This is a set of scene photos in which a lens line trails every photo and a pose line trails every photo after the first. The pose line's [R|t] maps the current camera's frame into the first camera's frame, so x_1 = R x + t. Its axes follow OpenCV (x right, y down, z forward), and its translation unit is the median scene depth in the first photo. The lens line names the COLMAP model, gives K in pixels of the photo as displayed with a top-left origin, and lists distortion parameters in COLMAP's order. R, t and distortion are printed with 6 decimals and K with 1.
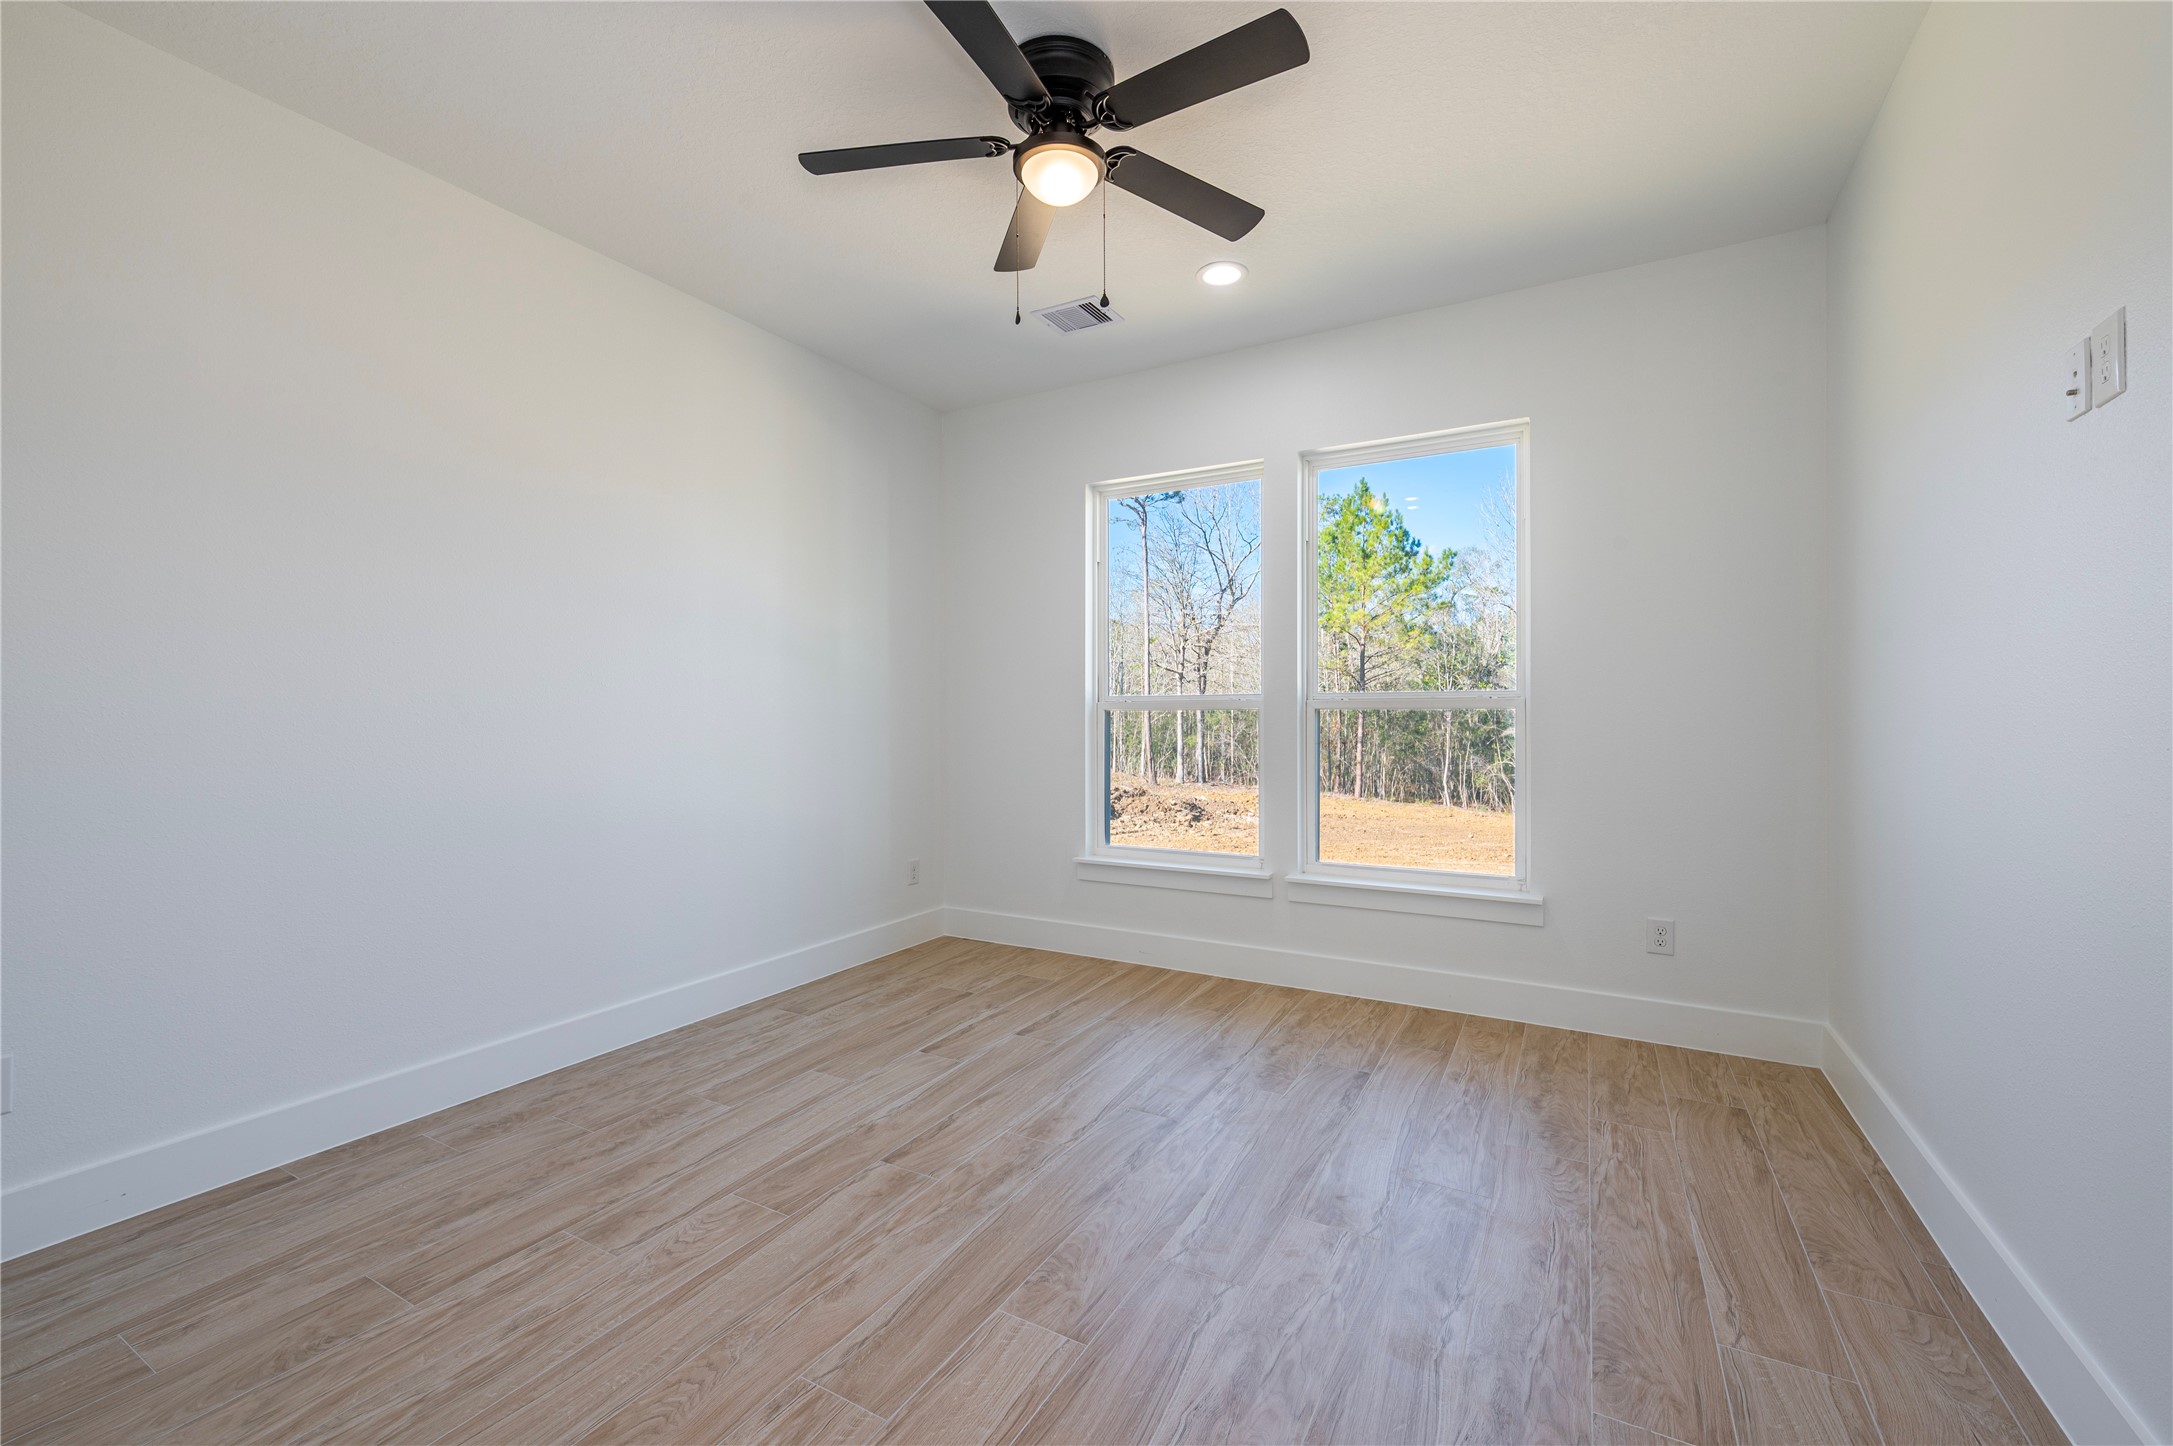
lens RADIAL K [[908.9, 0, 1084.0], [0, 908.9, 716.0], [0, 0, 1]] dist [0.016992, 0.000126]
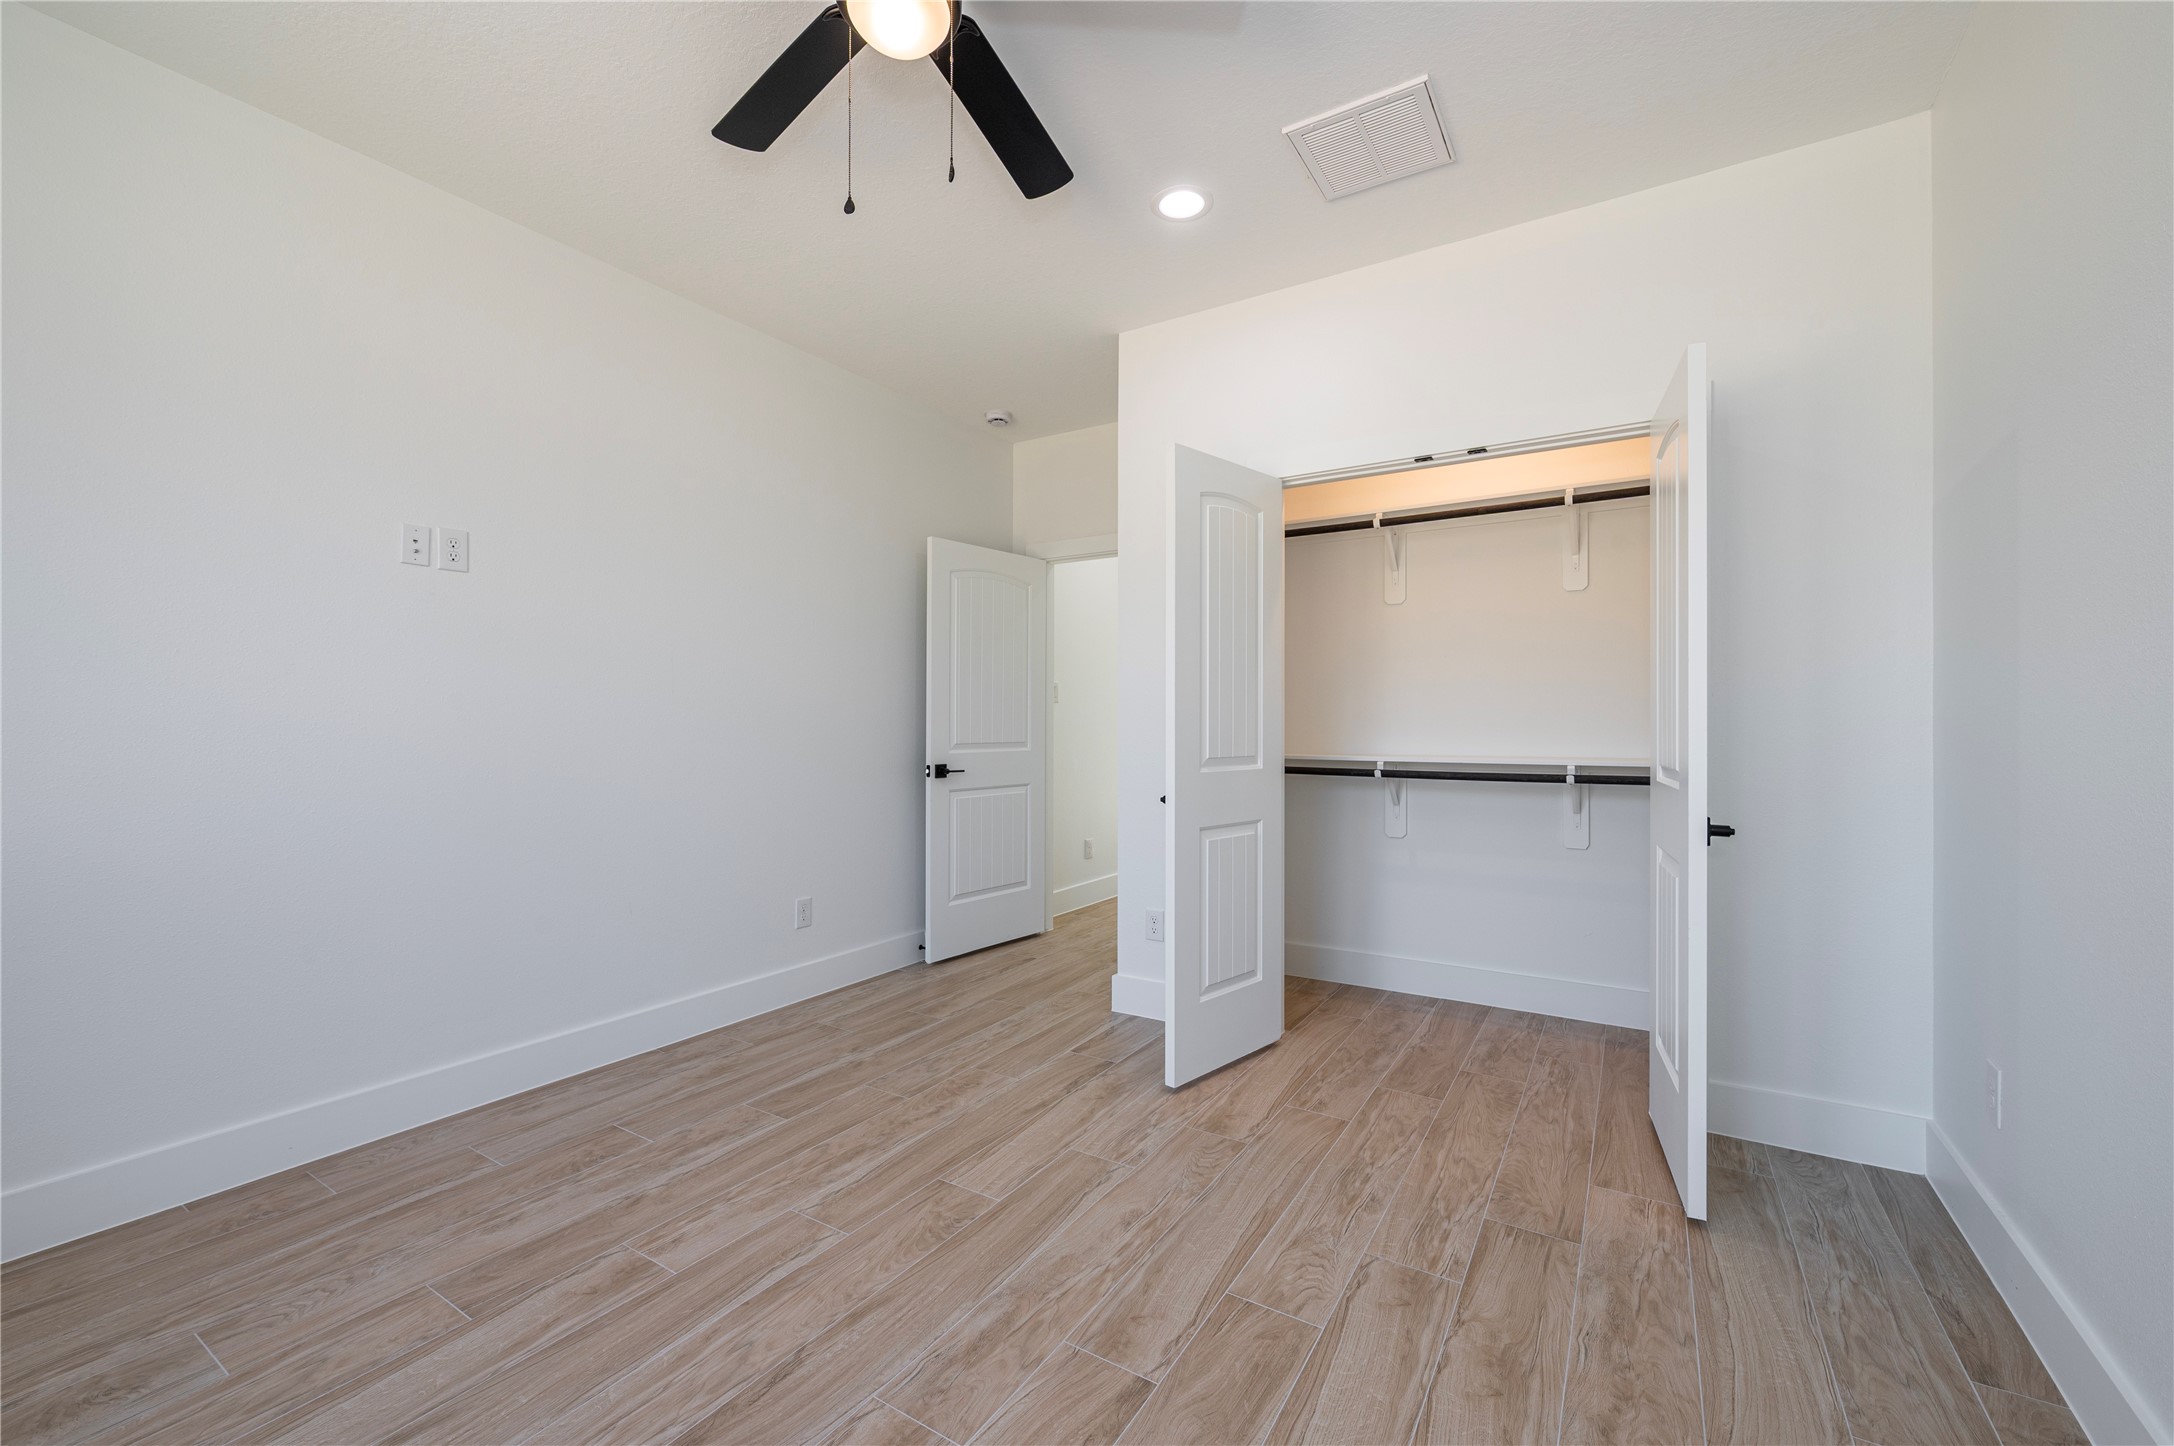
lens RADIAL K [[909.3, 0, 1085.8], [0, 909.3, 724.7], [0, 0, 1]] dist [0.016992, 0.000126]
pose [[-0.998810, 0.006524, 0.048336, -0.244083], [0.006658, 0.999974, 0.002614, -0.004612], [-0.048317, 0.002933, -0.998828, 1.977222]]
